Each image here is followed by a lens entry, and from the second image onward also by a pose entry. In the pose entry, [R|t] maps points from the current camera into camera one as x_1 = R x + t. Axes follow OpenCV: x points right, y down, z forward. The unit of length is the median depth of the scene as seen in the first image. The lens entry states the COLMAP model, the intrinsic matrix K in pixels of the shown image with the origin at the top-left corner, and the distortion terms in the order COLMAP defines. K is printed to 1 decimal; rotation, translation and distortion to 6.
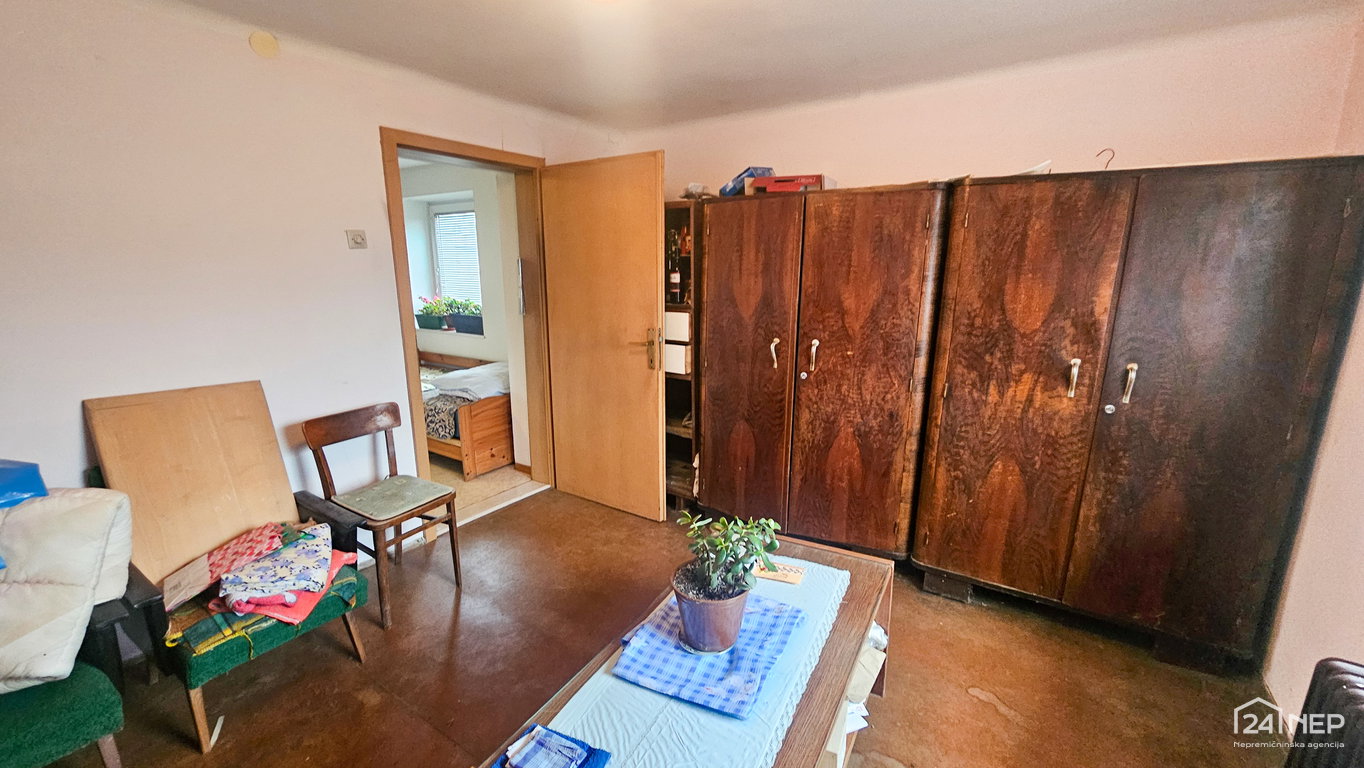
lens RADIAL K [[570.2, 0, 673.7], [0, 570.2, 394.2], [0, 0, 1]] dist [-0.002505, 0.000089]
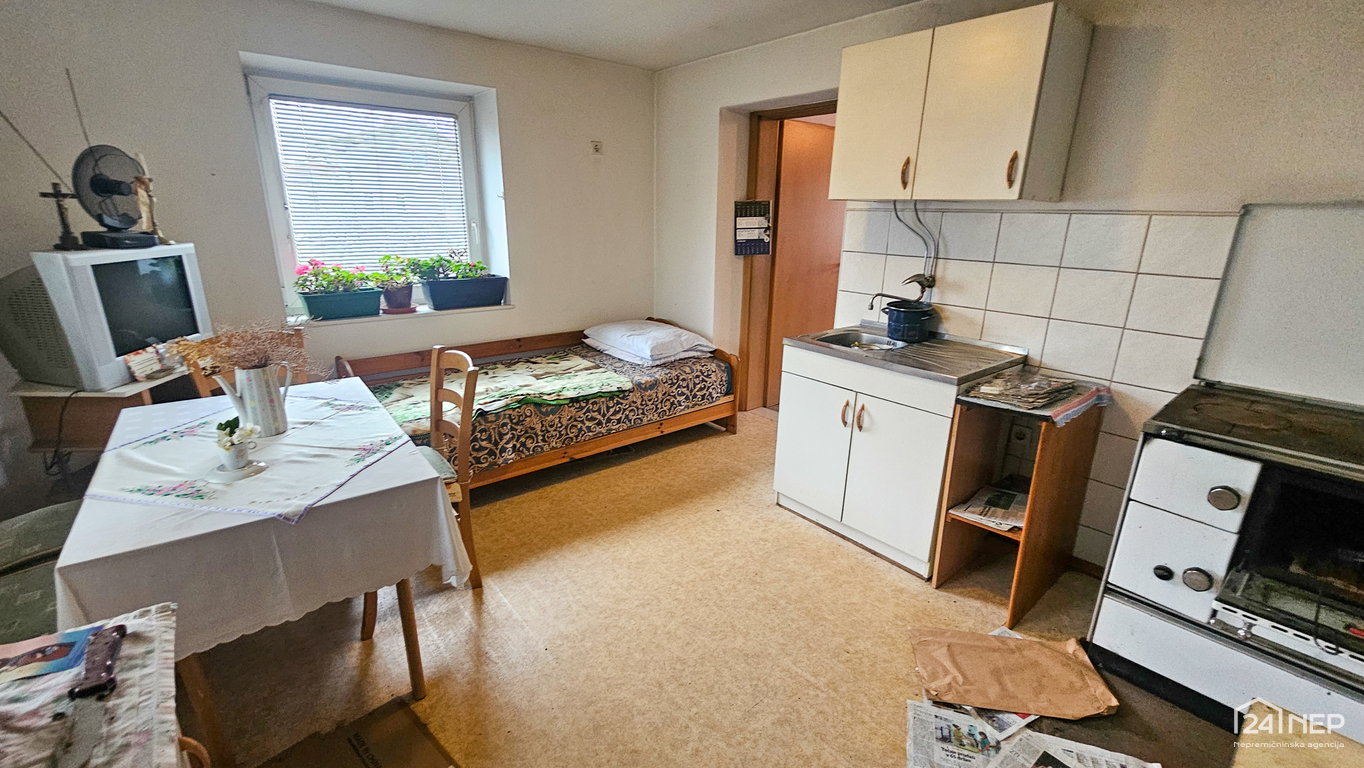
lens RADIAL K [[570.2, 0, 673.7], [0, 570.2, 394.2], [0, 0, 1]] dist [-0.002505, 0.000089]
pose [[0.290797, -0.287918, 0.912436, -1.856621], [0.206640, 0.950041, 0.233927, -0.232920], [-0.934204, 0.120521, 0.335765, 1.145783]]
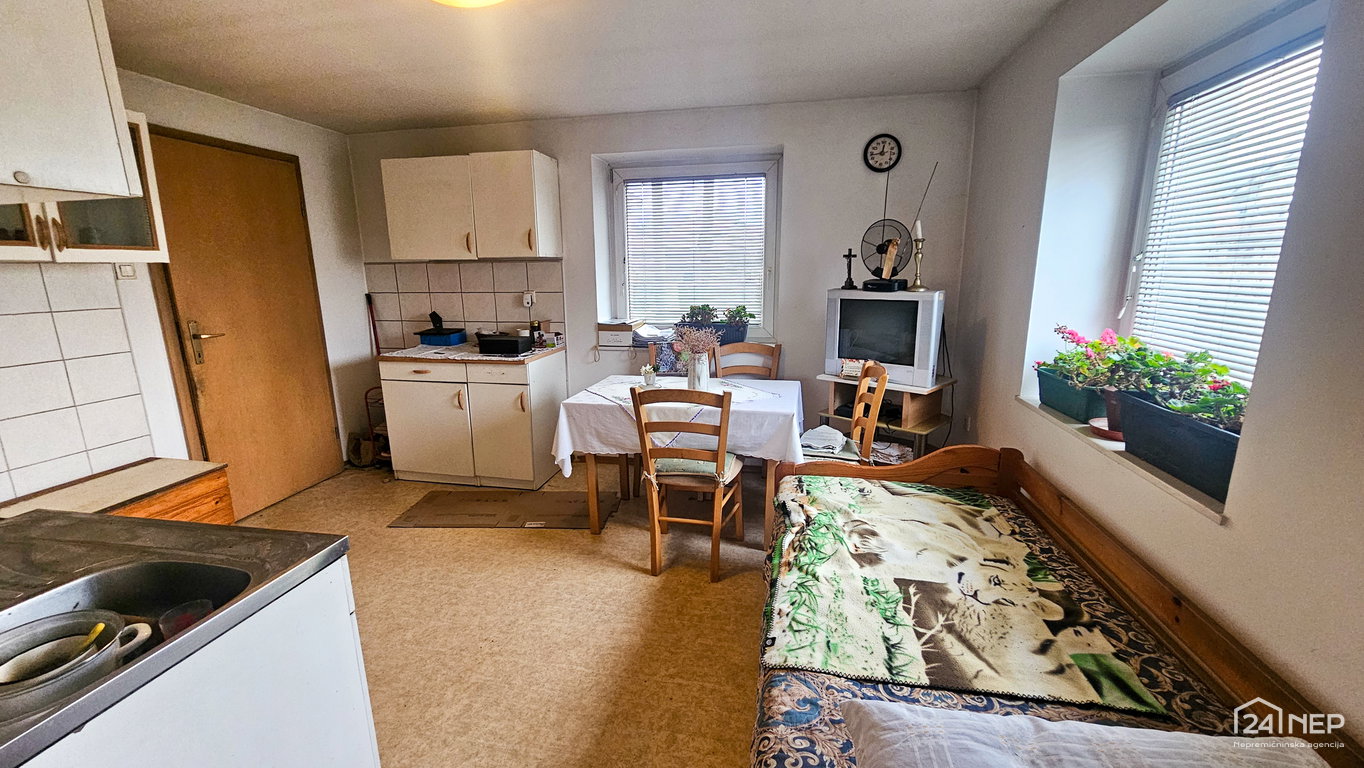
lens RADIAL K [[570.2, 0, 673.7], [0, 570.2, 394.2], [0, 0, 1]] dist [-0.002505, 0.000089]
pose [[0.382060, 0.194873, -0.903357, -0.408321], [-0.194778, 0.972536, 0.127418, -0.267397], [0.903378, 0.127272, 0.409524, 1.313856]]
